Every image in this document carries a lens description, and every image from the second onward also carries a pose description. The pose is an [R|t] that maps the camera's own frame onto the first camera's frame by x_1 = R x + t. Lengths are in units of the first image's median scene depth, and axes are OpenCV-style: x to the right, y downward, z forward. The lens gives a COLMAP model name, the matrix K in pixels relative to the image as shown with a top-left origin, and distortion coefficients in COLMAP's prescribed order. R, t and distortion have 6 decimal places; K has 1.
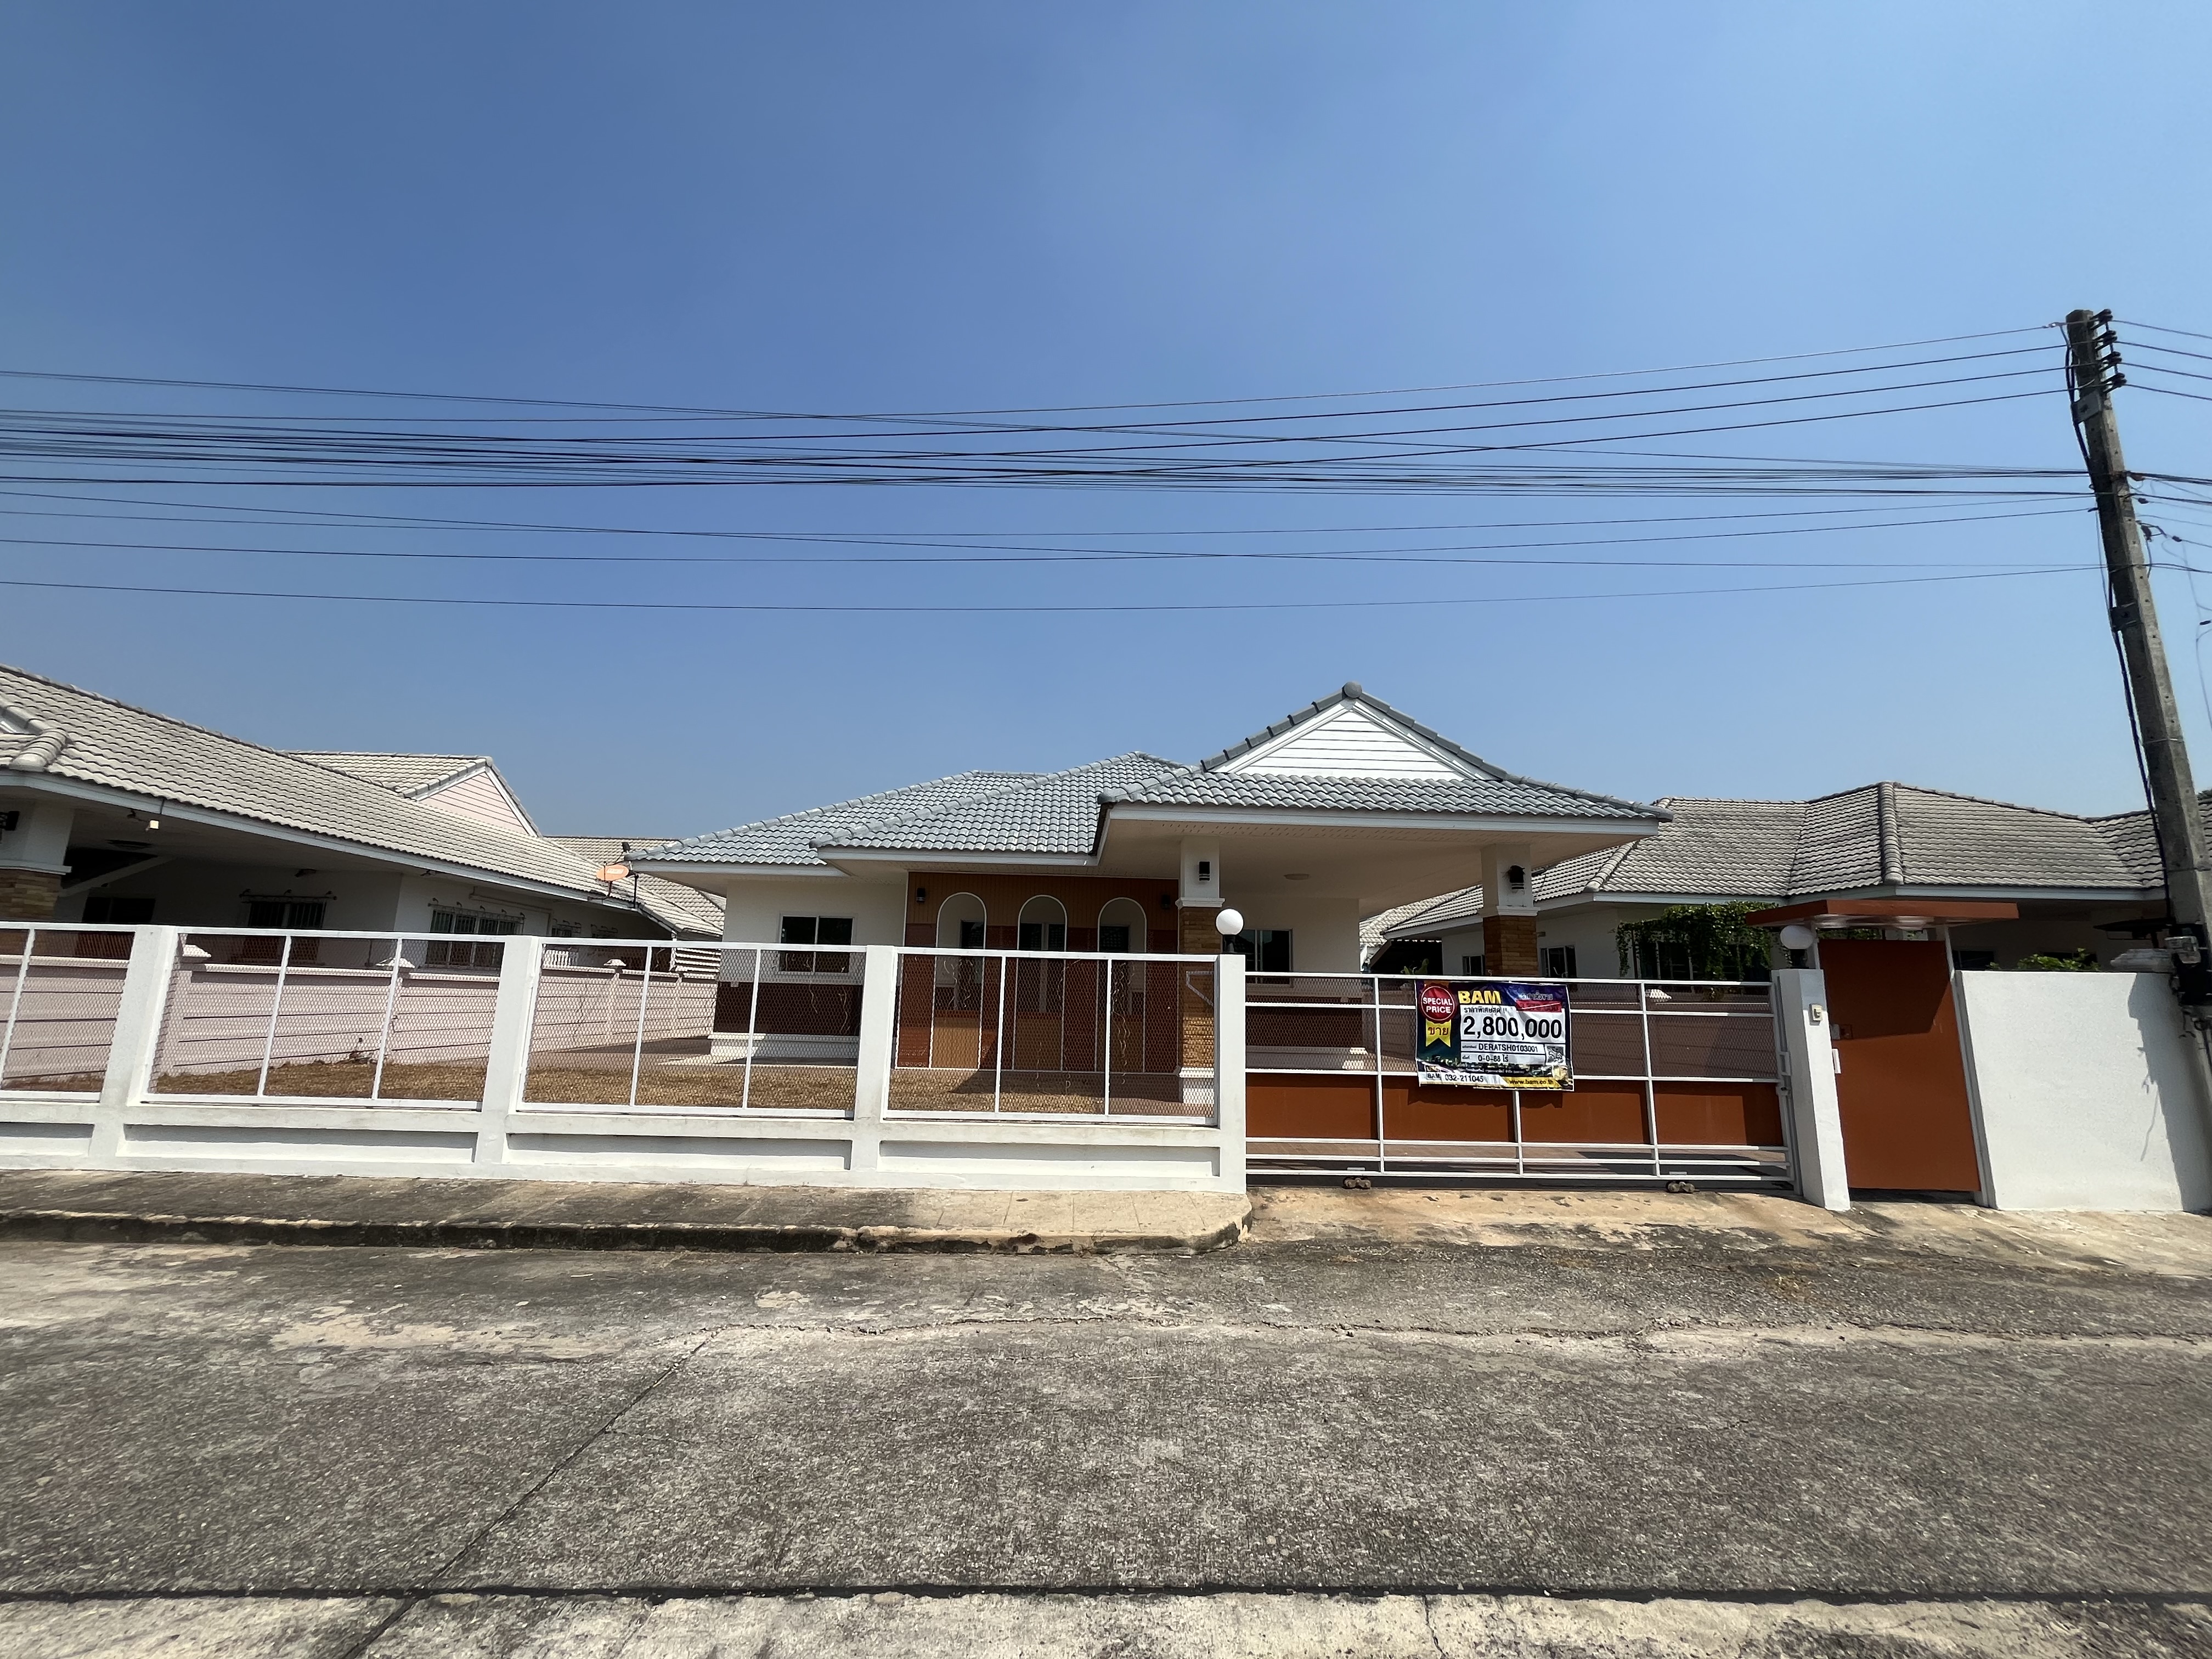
lens RADIAL K [[889.1, 0, 1101.0], [0, 889.1, 837.2], [0, 0, 1]] dist [-0.004387, -0.000485]
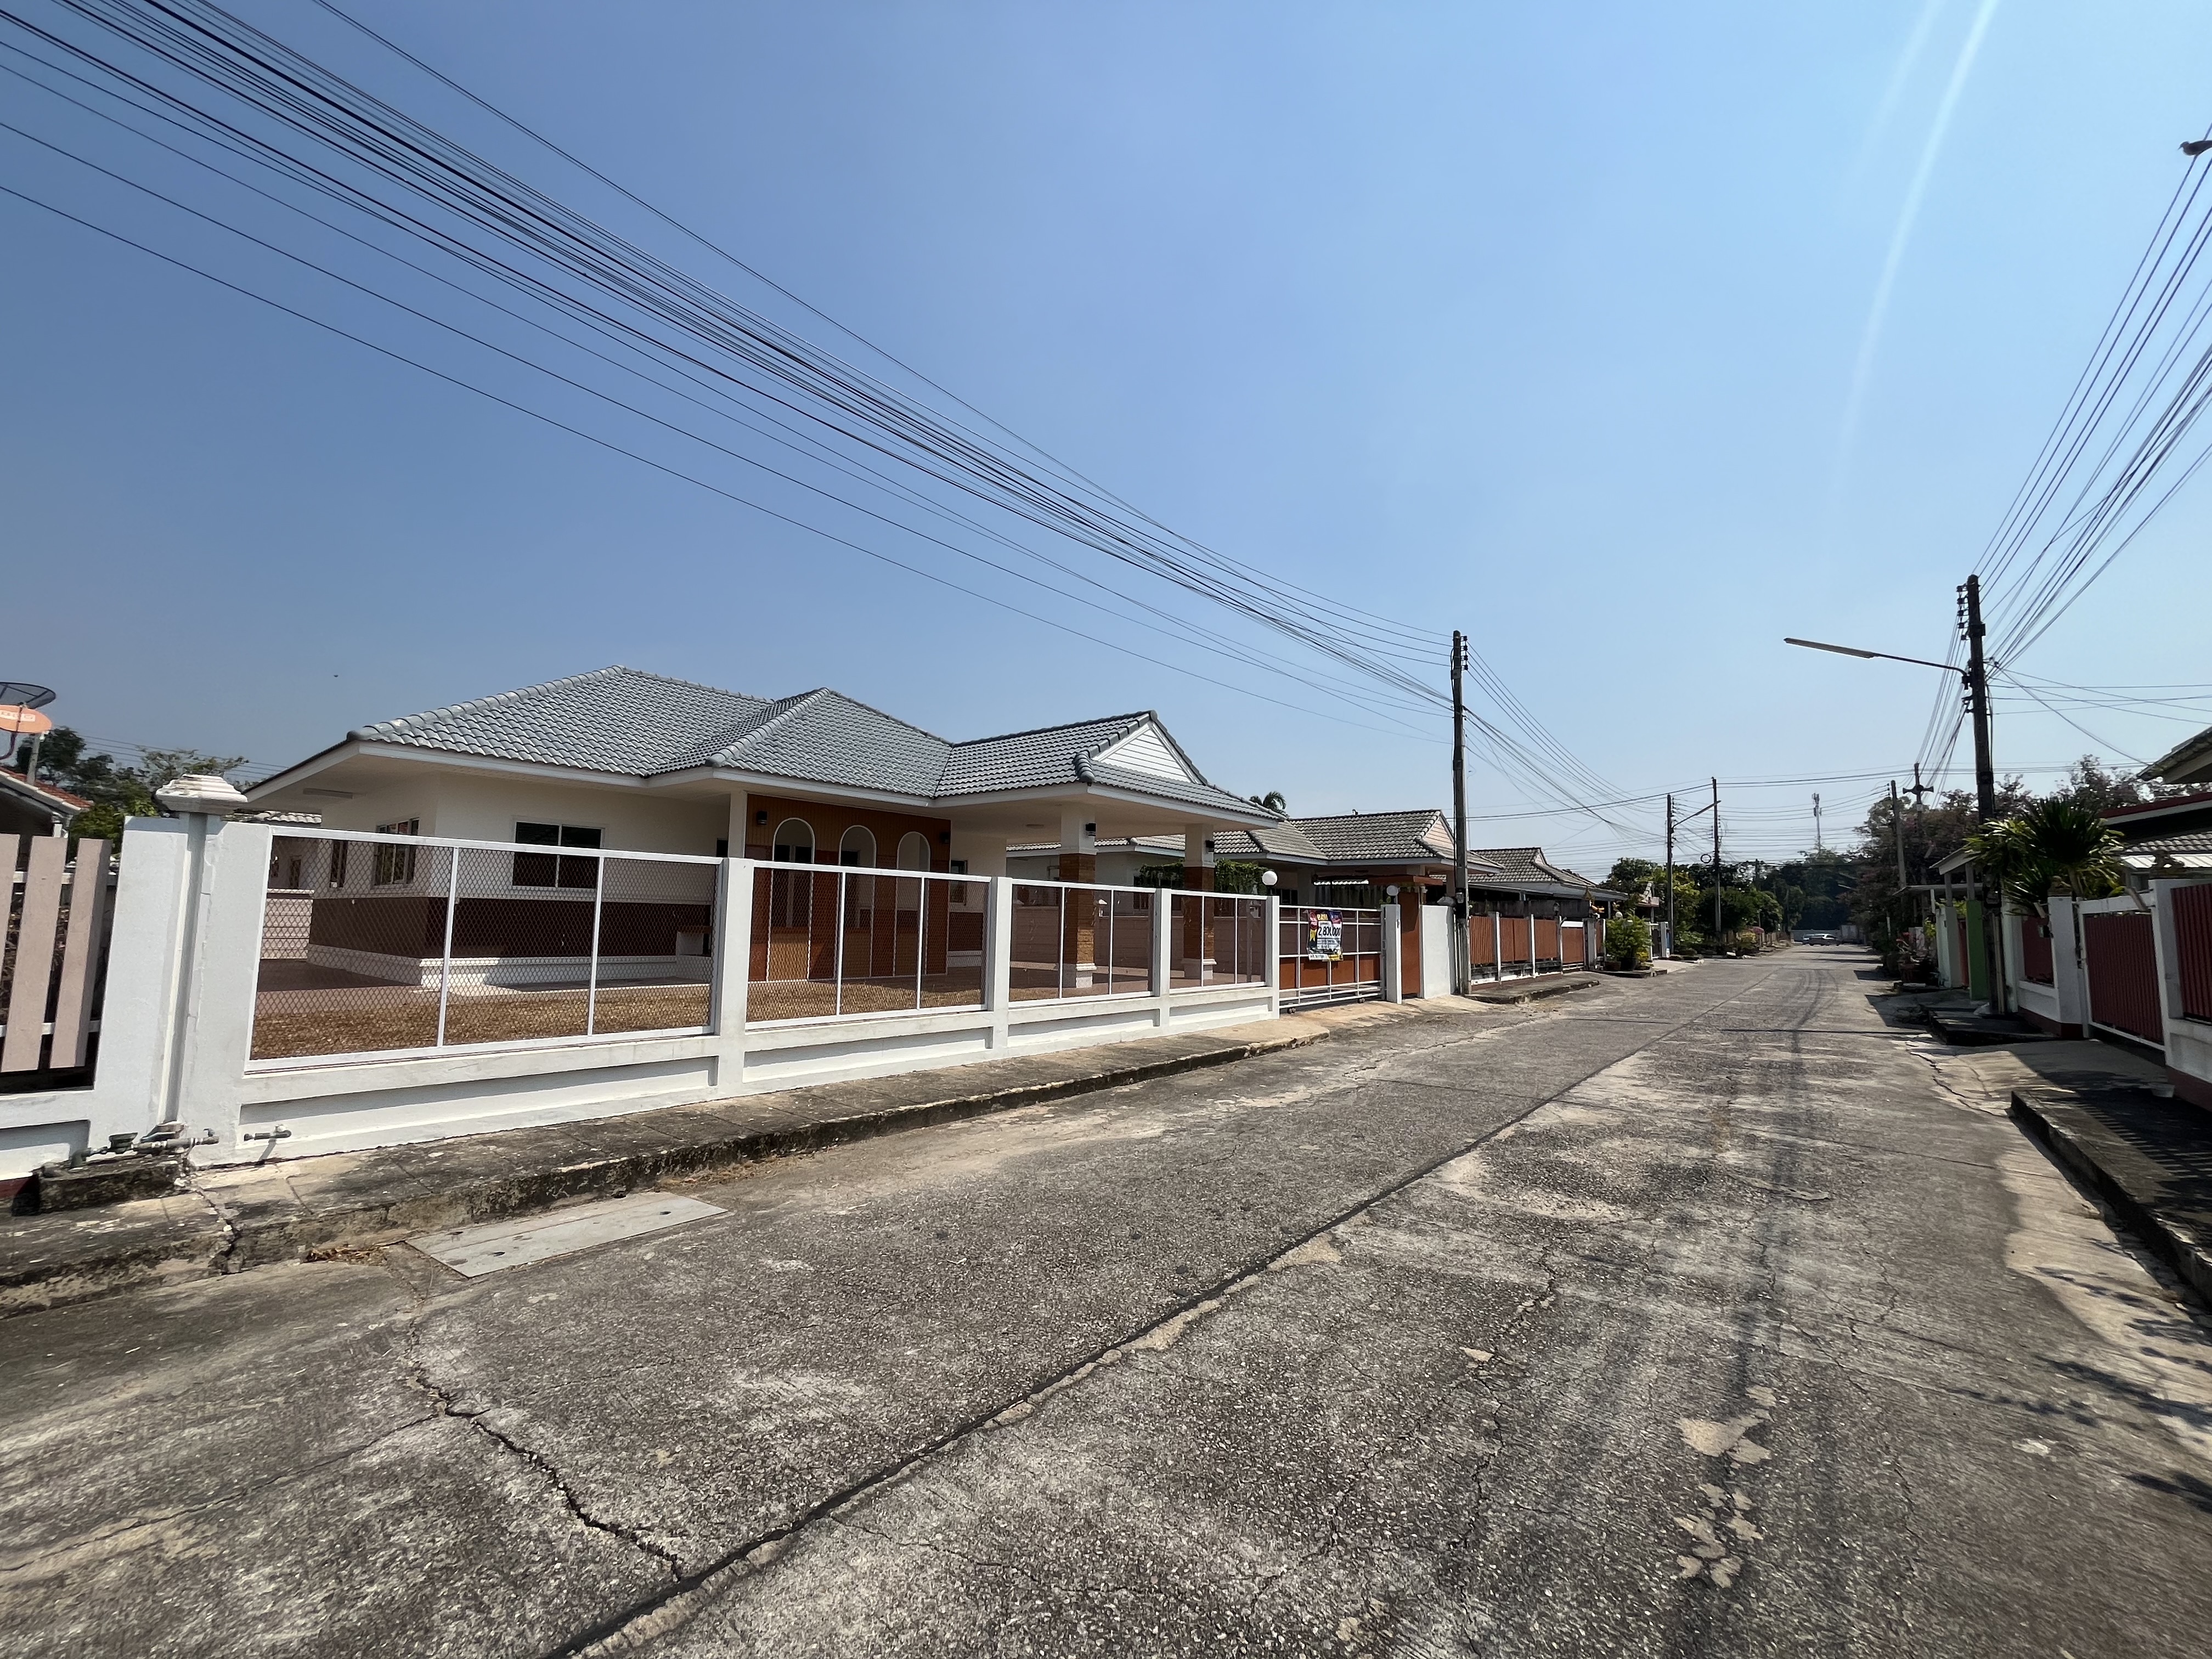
lens RADIAL K [[889.1, 0, 1109.3], [0, 889.1, 833.8], [0, 0, 1]] dist [-0.004387, -0.000485]
pose [[0.661966, 0.062610, 0.746914, -1.269141], [-0.135362, 0.990106, 0.036972, -0.015857], [-0.737210, -0.125578, 0.663891, 0.029618]]
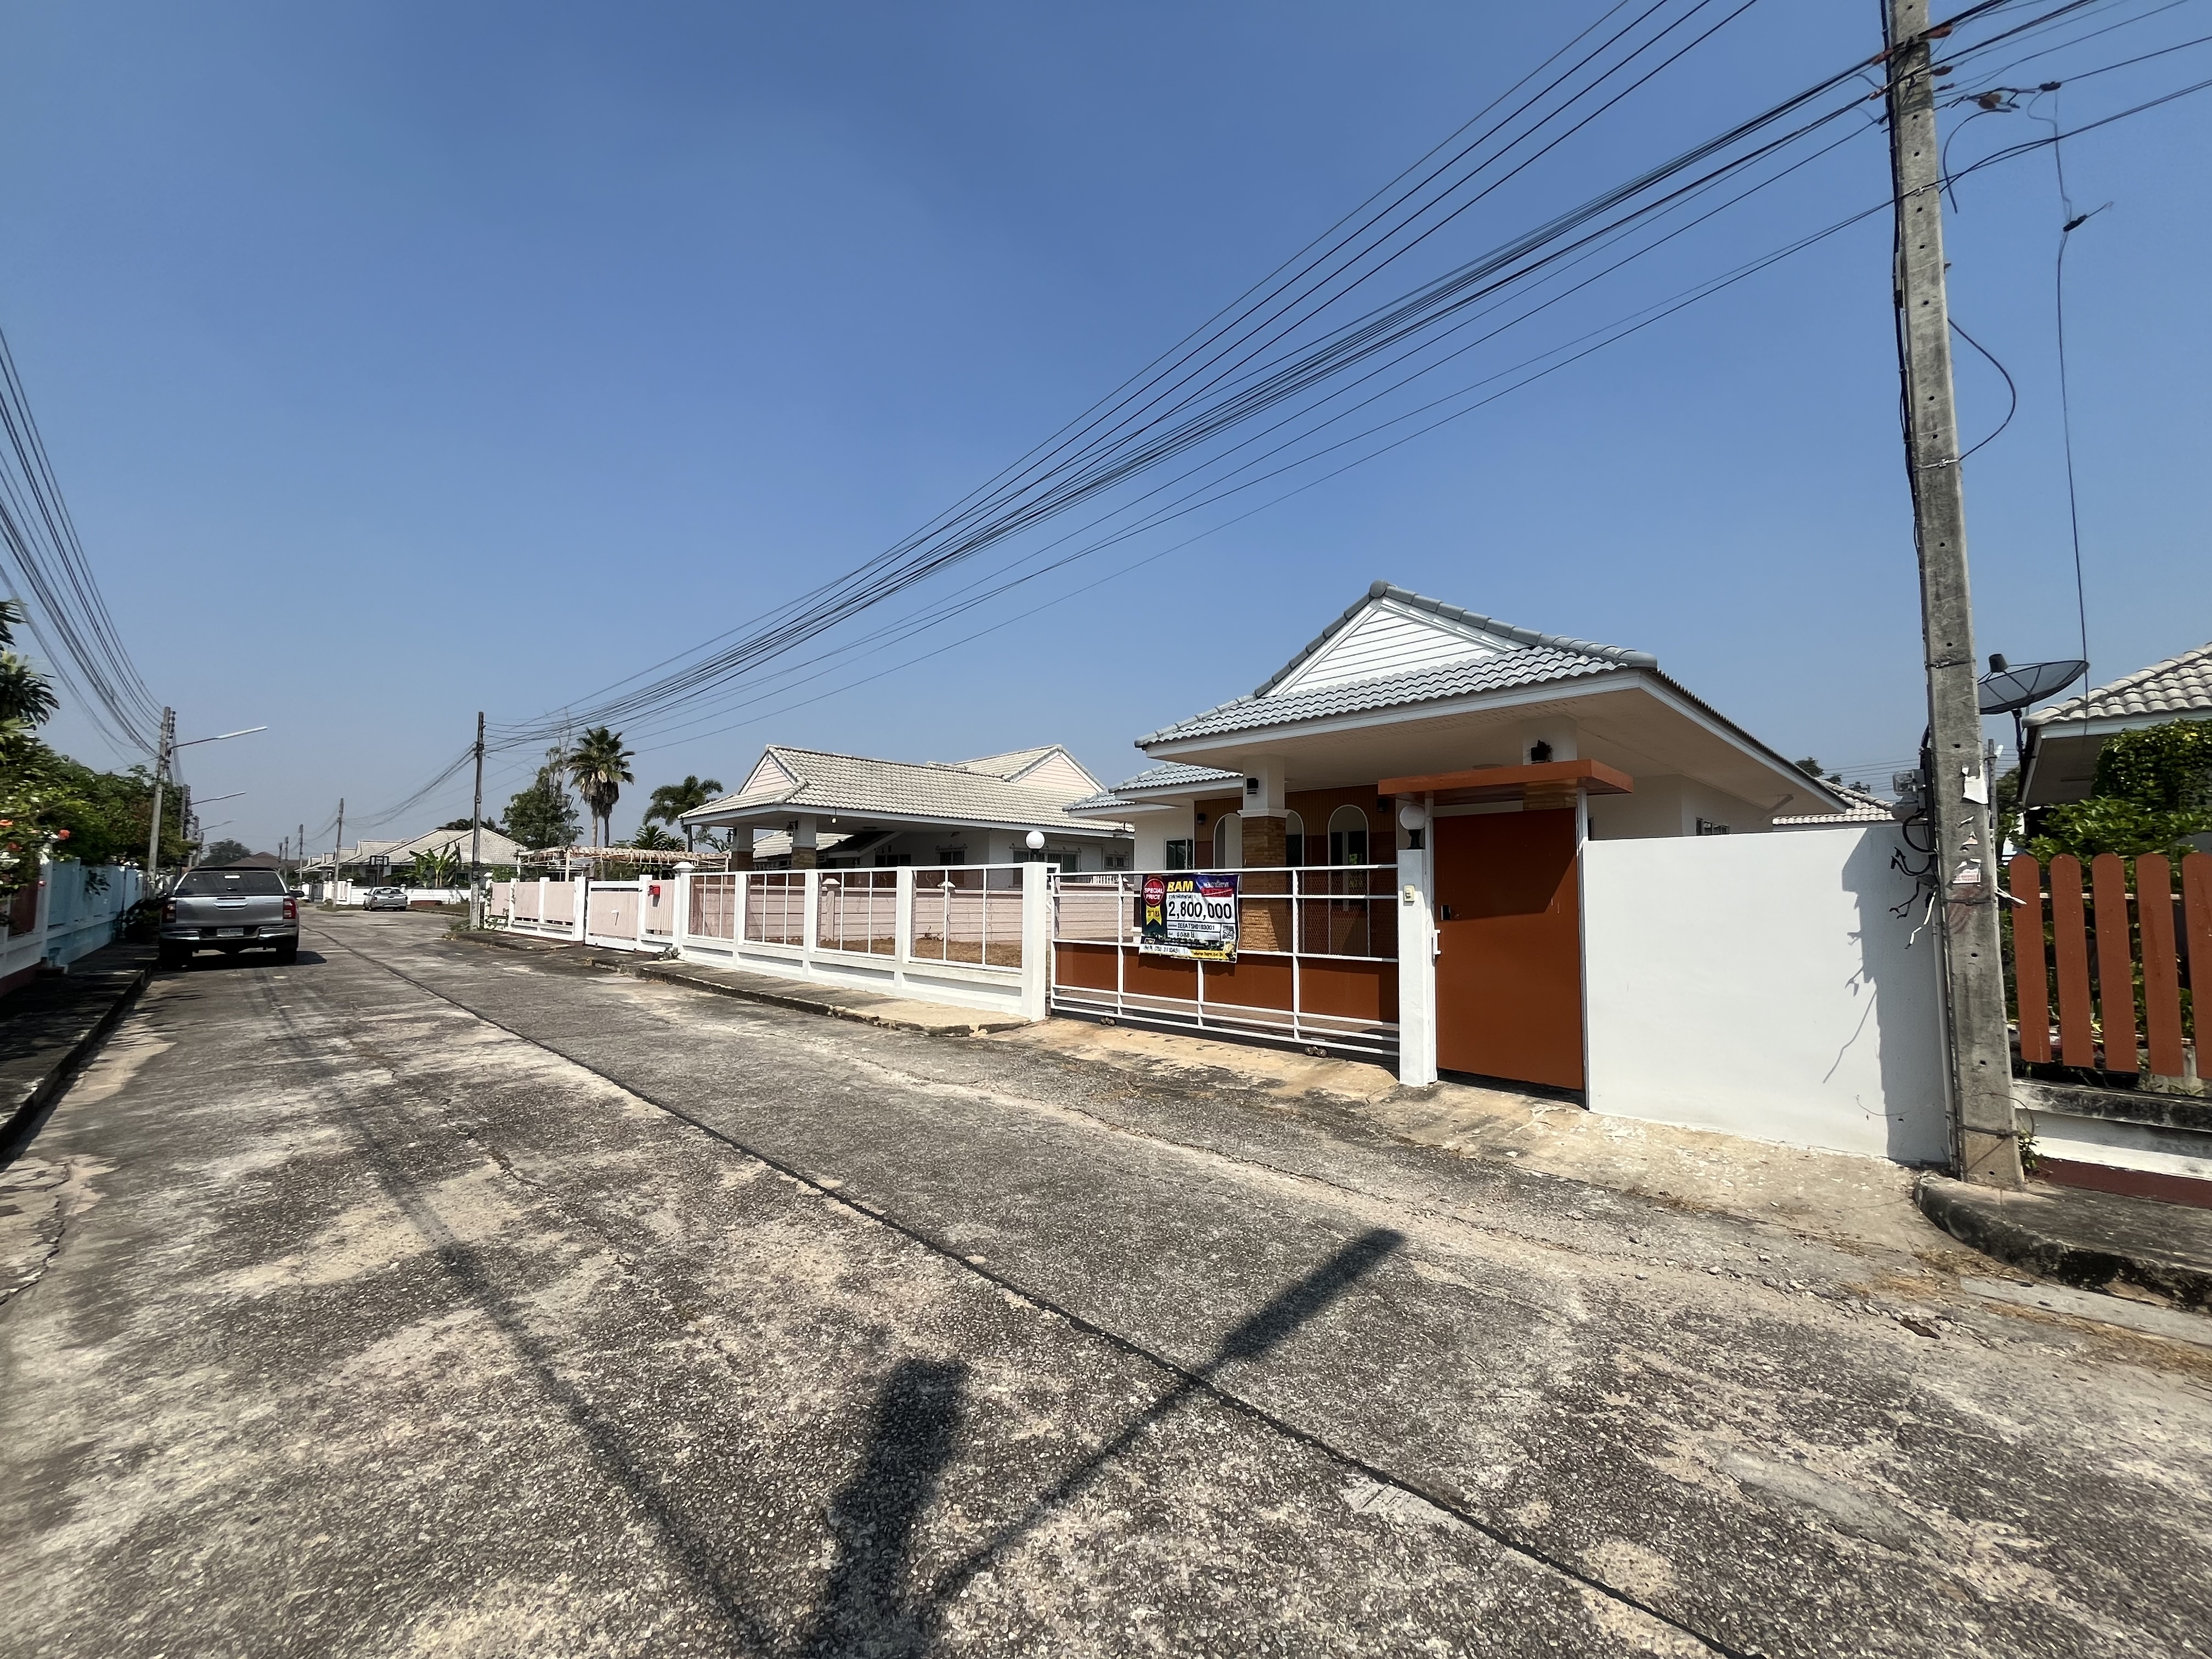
lens RADIAL K [[889.1, 0, 1097.6], [0, 889.1, 839.2], [0, 0, 1]] dist [-0.004387, -0.000485]
pose [[0.674254, -0.065968, -0.735548, 1.127391], [0.139261, 0.989491, 0.038914, 0.044684], [0.725250, -0.128671, 0.676355, 0.074353]]
